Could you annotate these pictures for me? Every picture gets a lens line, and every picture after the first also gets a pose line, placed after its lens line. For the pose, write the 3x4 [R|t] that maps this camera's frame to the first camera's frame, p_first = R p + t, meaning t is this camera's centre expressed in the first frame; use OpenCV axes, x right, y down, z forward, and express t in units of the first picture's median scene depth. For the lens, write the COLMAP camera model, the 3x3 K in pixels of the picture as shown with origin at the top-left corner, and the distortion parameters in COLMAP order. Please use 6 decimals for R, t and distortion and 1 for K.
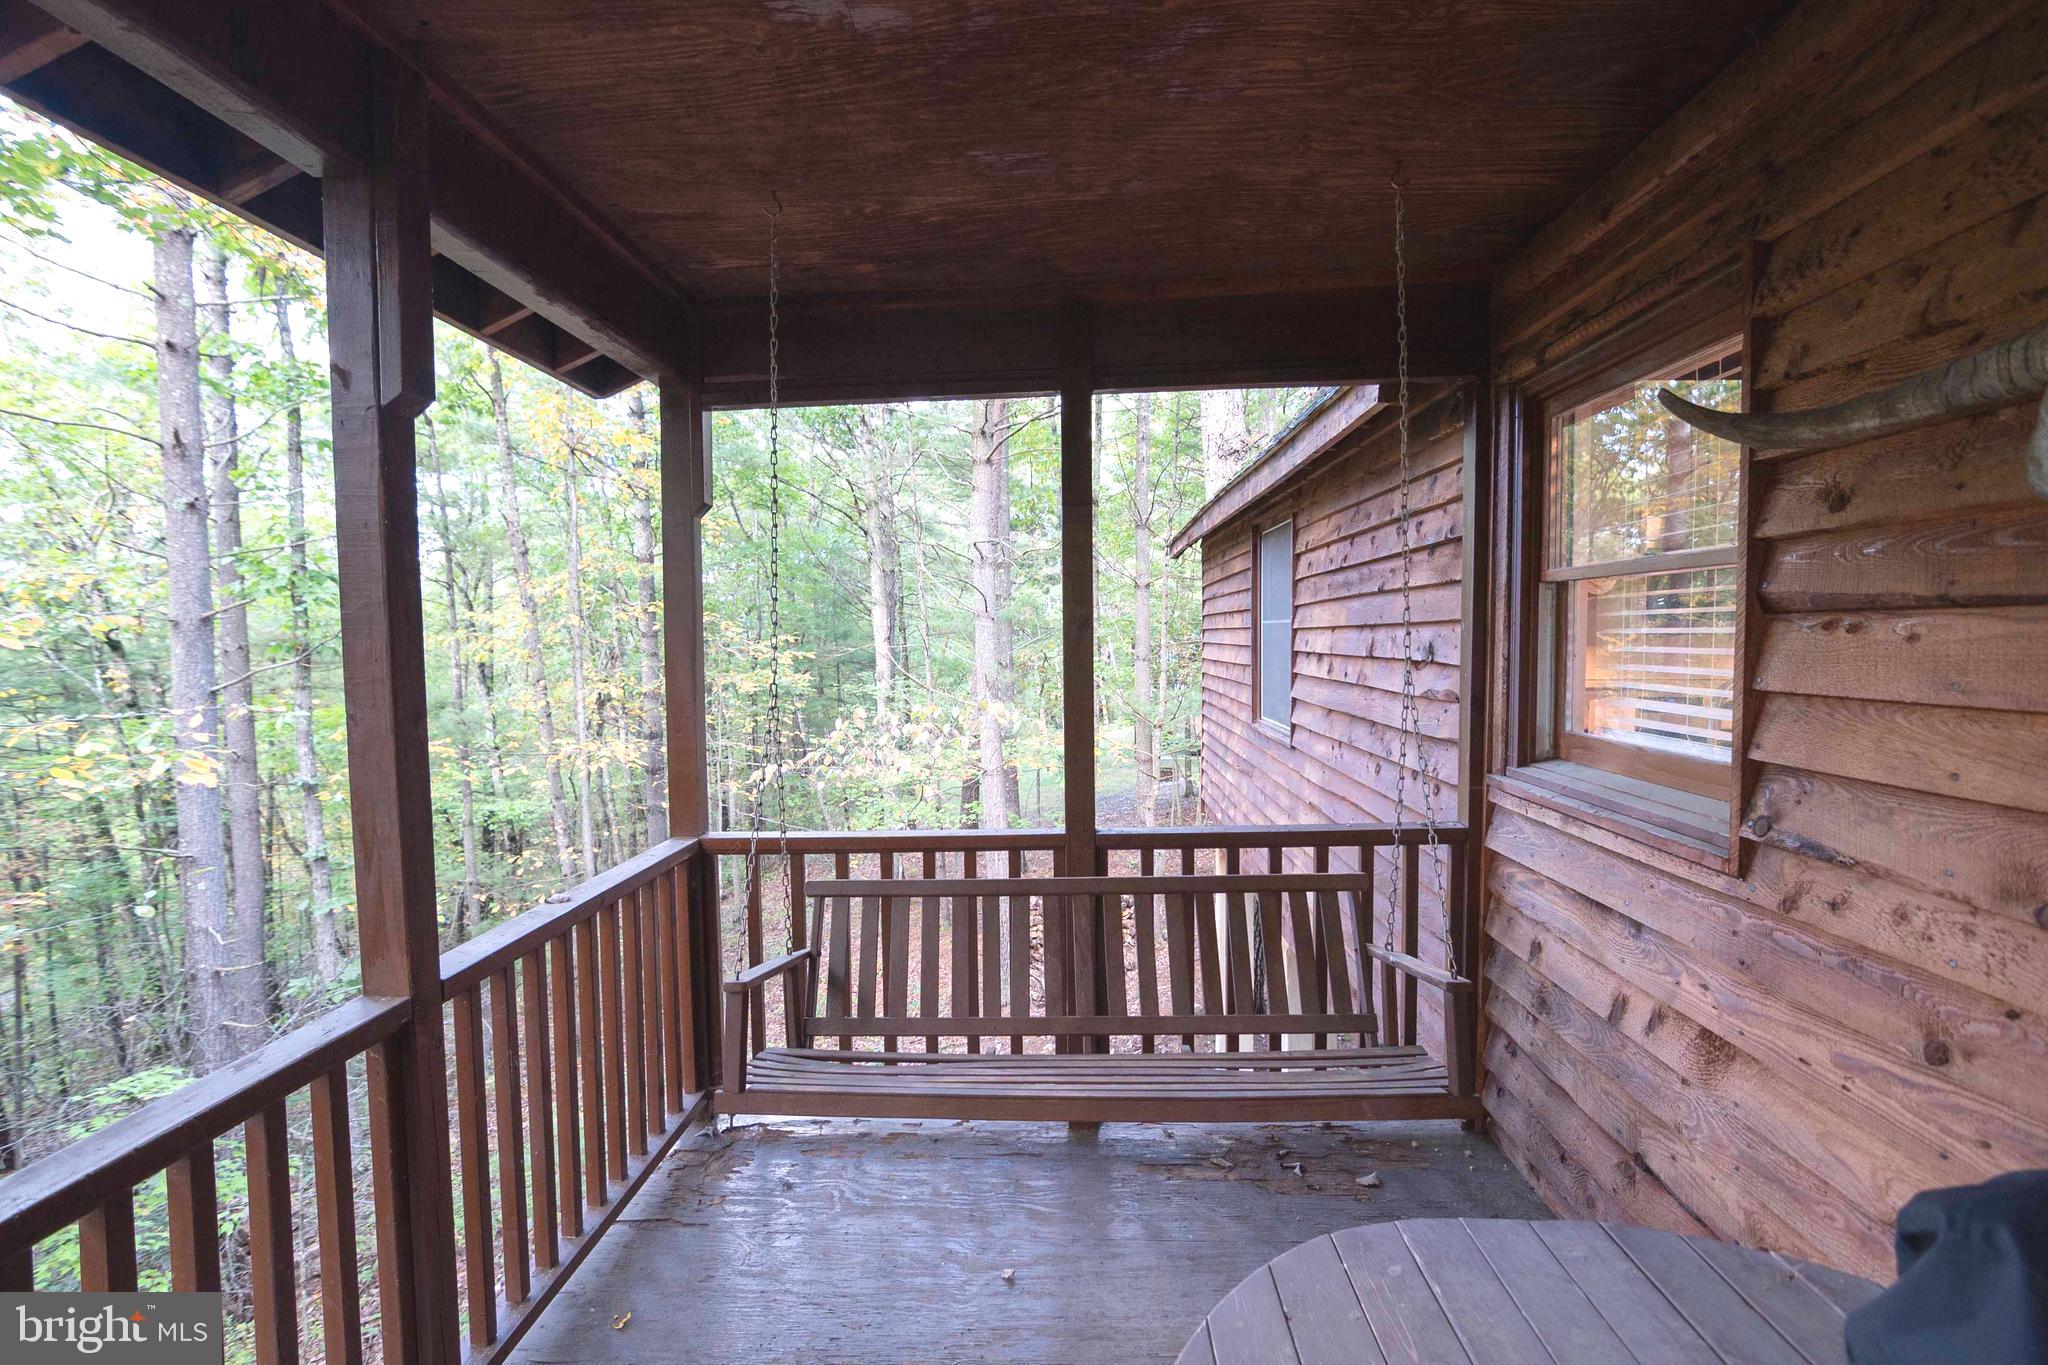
lens RADIAL K [[1007.8, 0, 1011.0], [0, 1007.8, 691.4], [0, 0, 1]] dist [-0.027602, 0.007857]
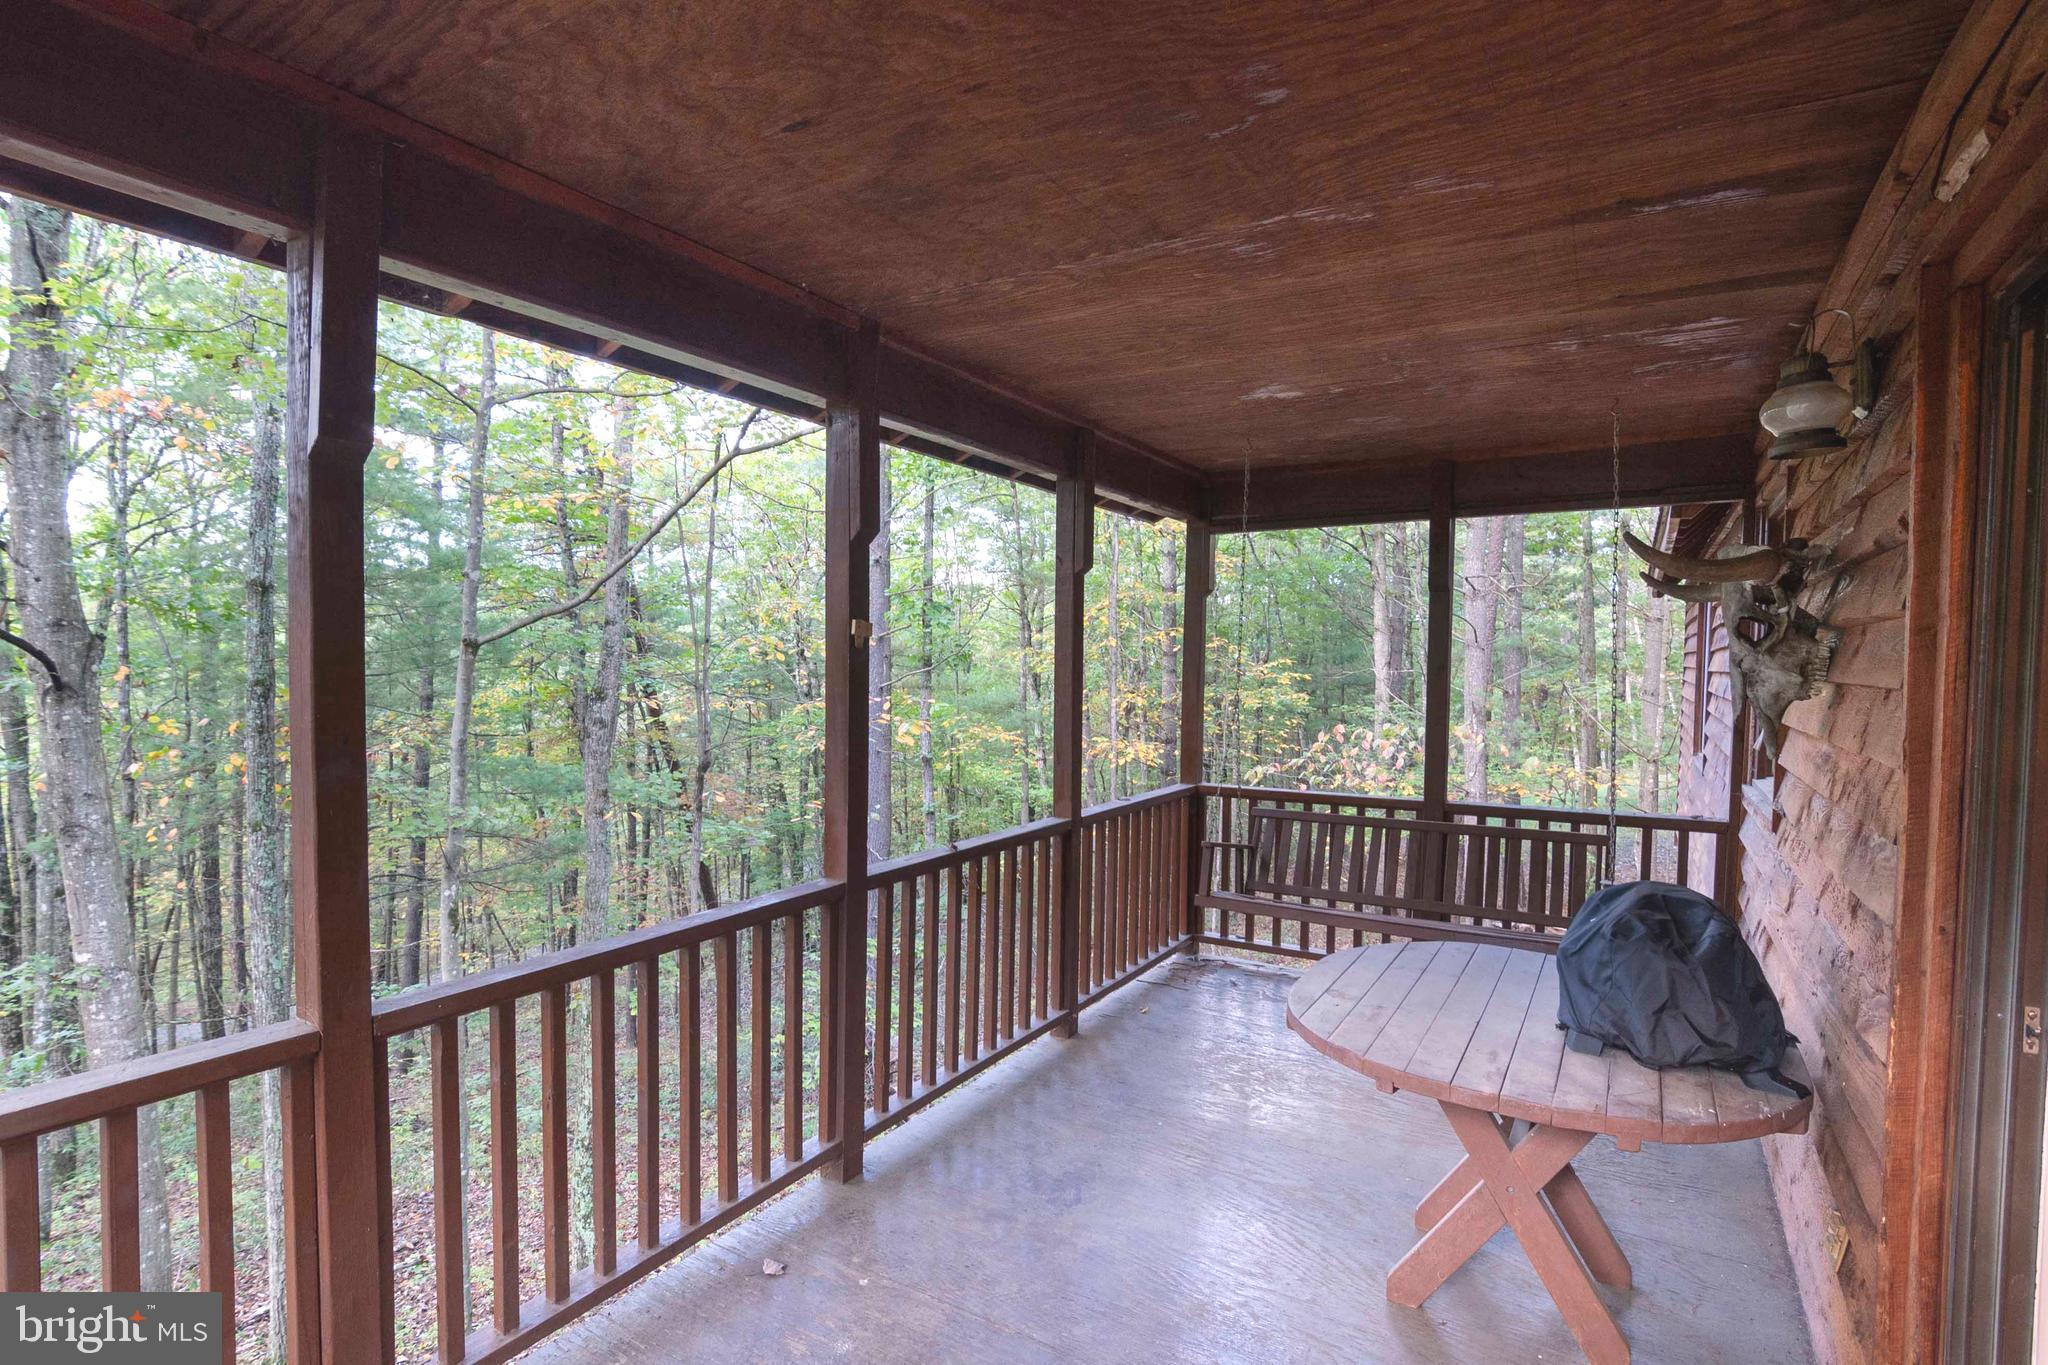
lens RADIAL K [[1007.8, 0, 1011.0], [0, 1007.8, 691.4], [0, 0, 1]] dist [-0.027602, 0.007857]
pose [[0.877325, 0.042486, -0.478012, 0.068320], [-0.051117, 0.998680, -0.005056, 0.003481], [0.477166, 0.028870, 0.878339, -0.200532]]
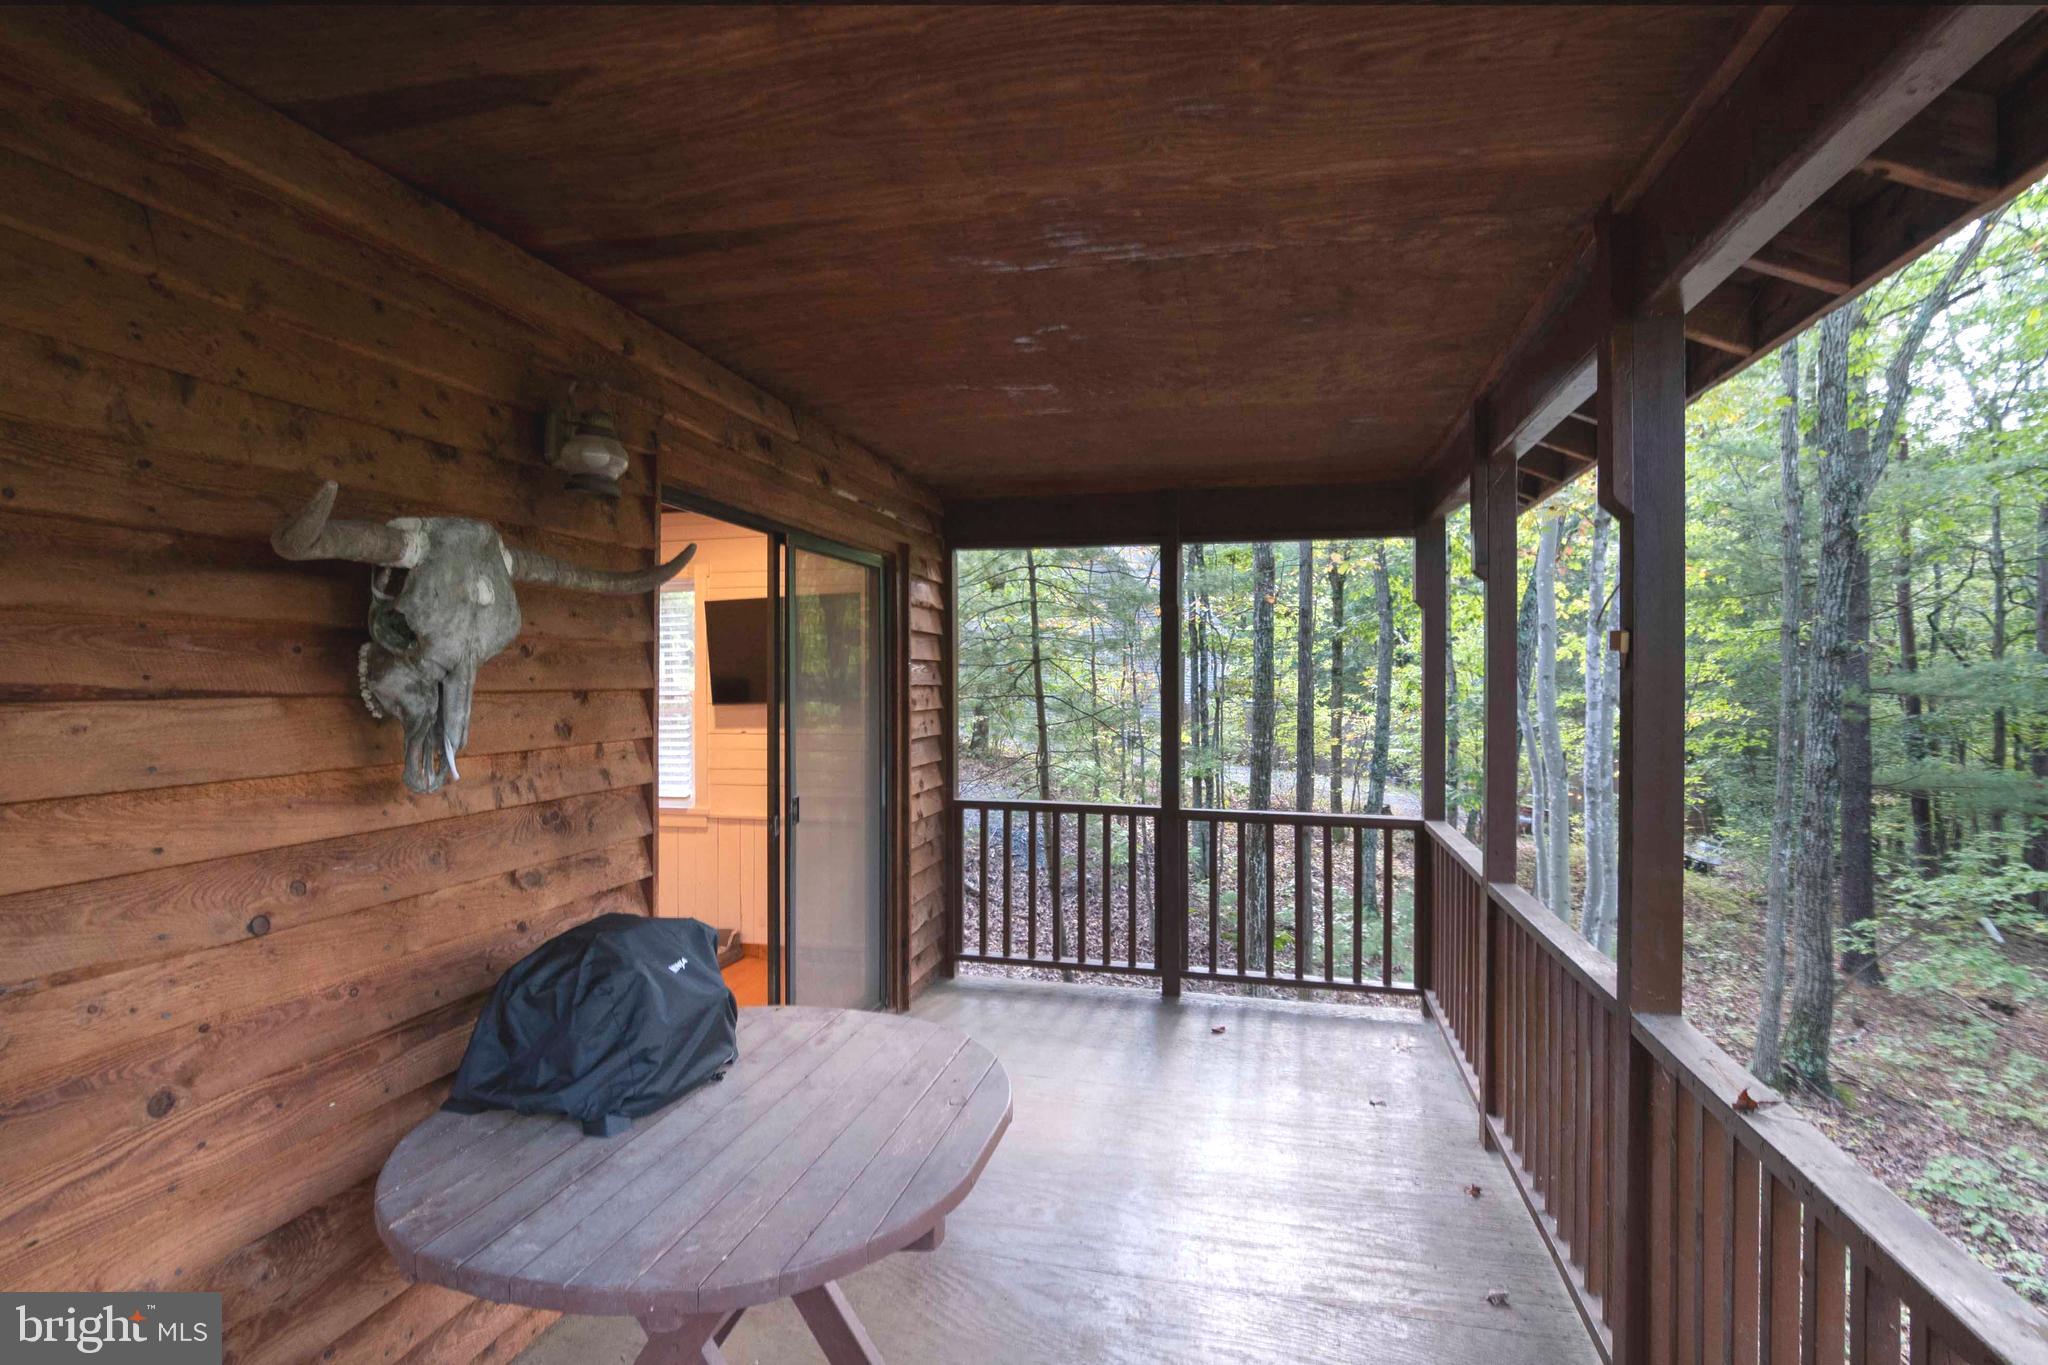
lens RADIAL K [[1007.8, 0, 1011.0], [0, 1007.8, 691.4], [0, 0, 1]] dist [-0.027602, 0.007857]
pose [[-0.981843, 0.013011, 0.189251, -0.027901], [0.024659, 0.997934, 0.059323, -0.018365], [-0.188088, 0.062913, -0.980135, 0.257067]]
